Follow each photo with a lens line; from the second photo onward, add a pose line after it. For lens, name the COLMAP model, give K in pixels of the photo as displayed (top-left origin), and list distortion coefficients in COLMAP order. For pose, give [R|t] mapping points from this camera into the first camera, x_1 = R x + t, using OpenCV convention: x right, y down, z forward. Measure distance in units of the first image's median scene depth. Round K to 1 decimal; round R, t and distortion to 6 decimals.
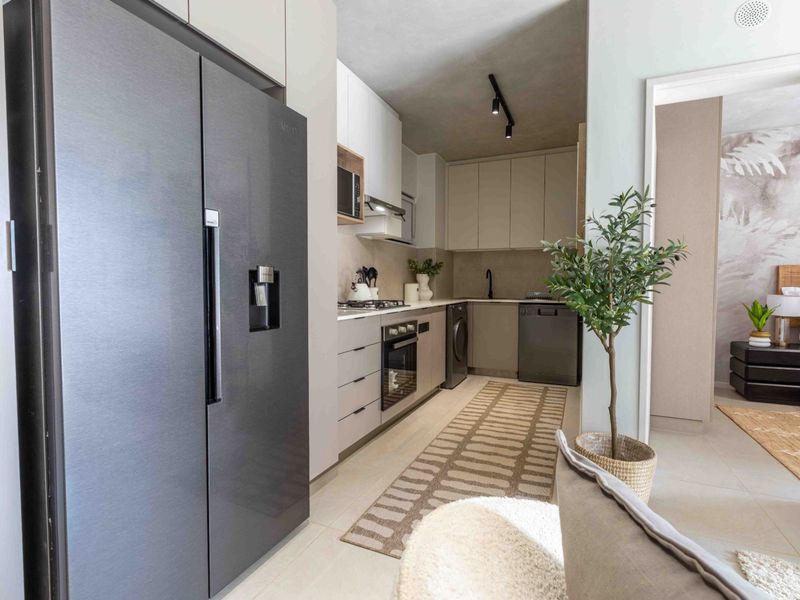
lens RADIAL K [[399.5, 0, 400.0], [0, 399.5, 300.0], [0, 0, 1]] dist [-0.000573, 0.000041]
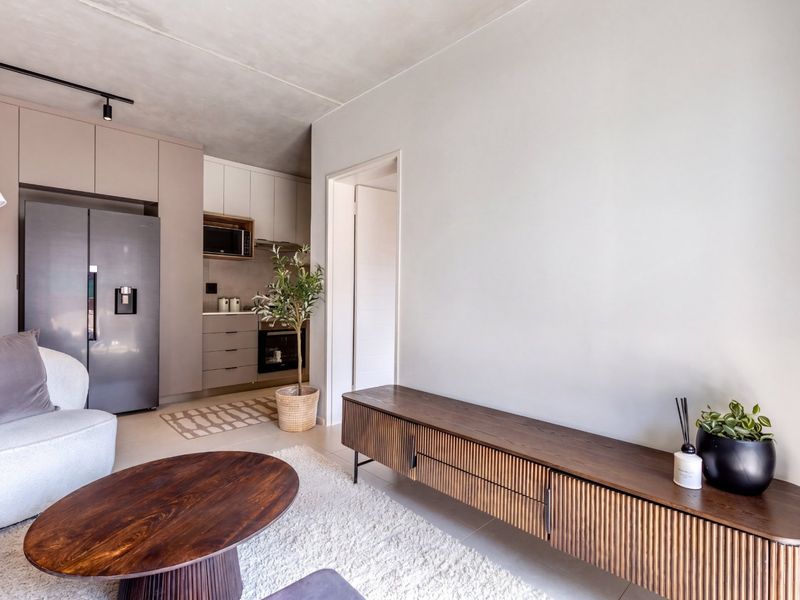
lens RADIAL K [[399.5, 0, 400.0], [0, 399.5, 300.0], [0, 0, 1]] dist [-0.000573, 0.000041]
pose [[0.927967, 0.015220, -0.372352, 1.799668], [-0.025854, 0.999387, -0.023584, 0.005192], [0.371765, 0.031512, 0.927792, -0.504679]]
